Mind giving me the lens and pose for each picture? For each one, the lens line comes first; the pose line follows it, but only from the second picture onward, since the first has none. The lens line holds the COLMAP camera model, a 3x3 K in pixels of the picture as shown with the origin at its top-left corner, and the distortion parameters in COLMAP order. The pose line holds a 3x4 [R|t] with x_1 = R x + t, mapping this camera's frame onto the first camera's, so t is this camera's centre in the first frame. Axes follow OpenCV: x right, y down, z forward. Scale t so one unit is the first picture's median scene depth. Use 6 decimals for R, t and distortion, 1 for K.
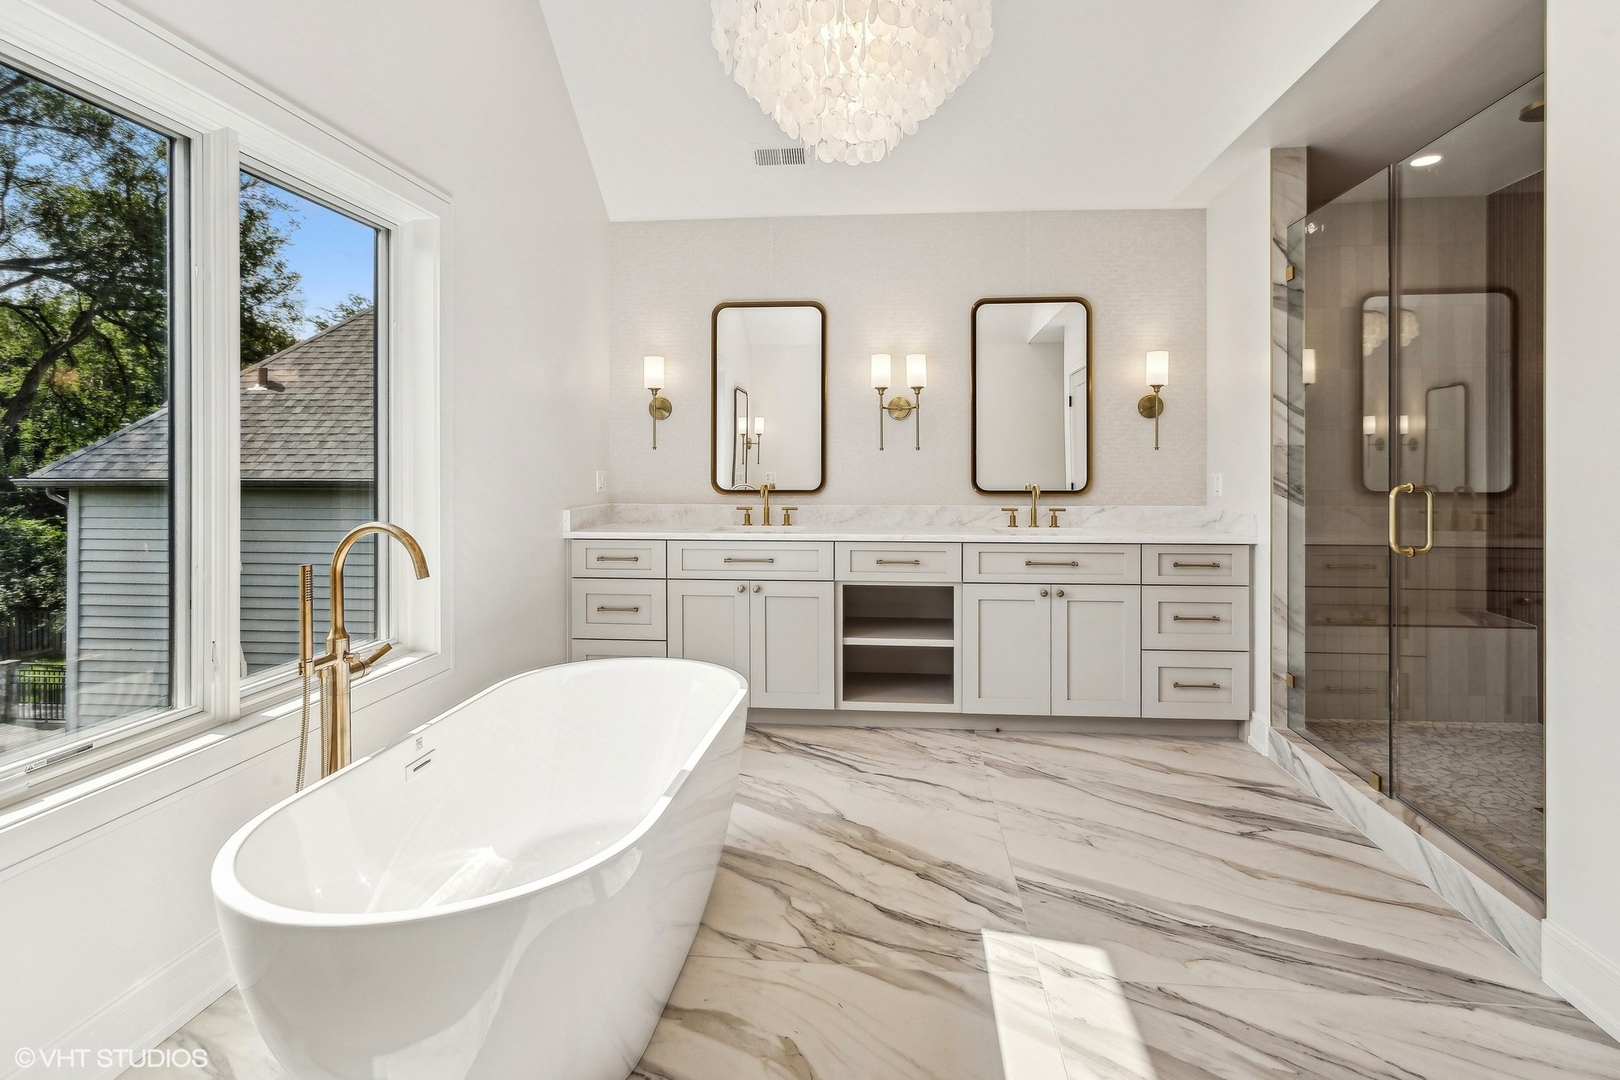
lens RADIAL K [[796.4, 0, 818.0], [0, 796.4, 467.4], [0, 0, 1]] dist [-0.010667, 0.000831]
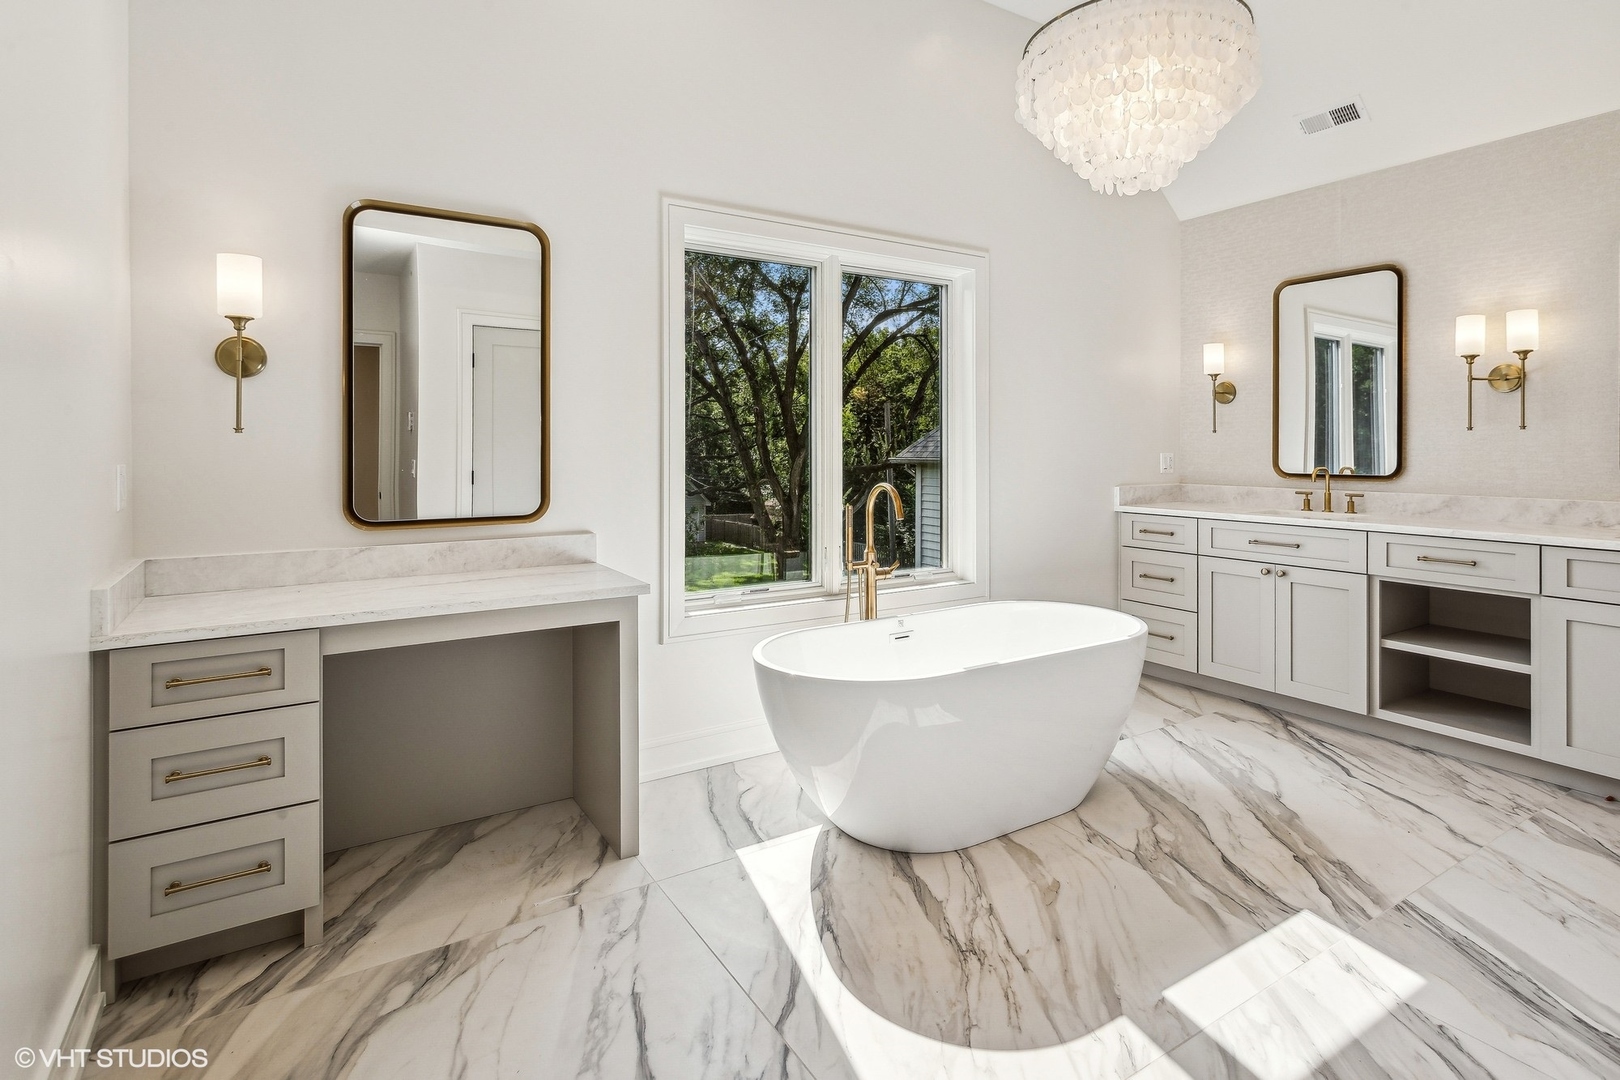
lens RADIAL K [[796.6, 0, 809.9], [0, 796.6, 446.7], [0, 0, 1]] dist [0.000929, 0.001258]
pose [[0.608447, -0.001302, -0.793593, 0.457498], [-0.001286, 0.999996, -0.002627, -0.001402], [0.793593, 0.002619, 0.608443, -0.084478]]
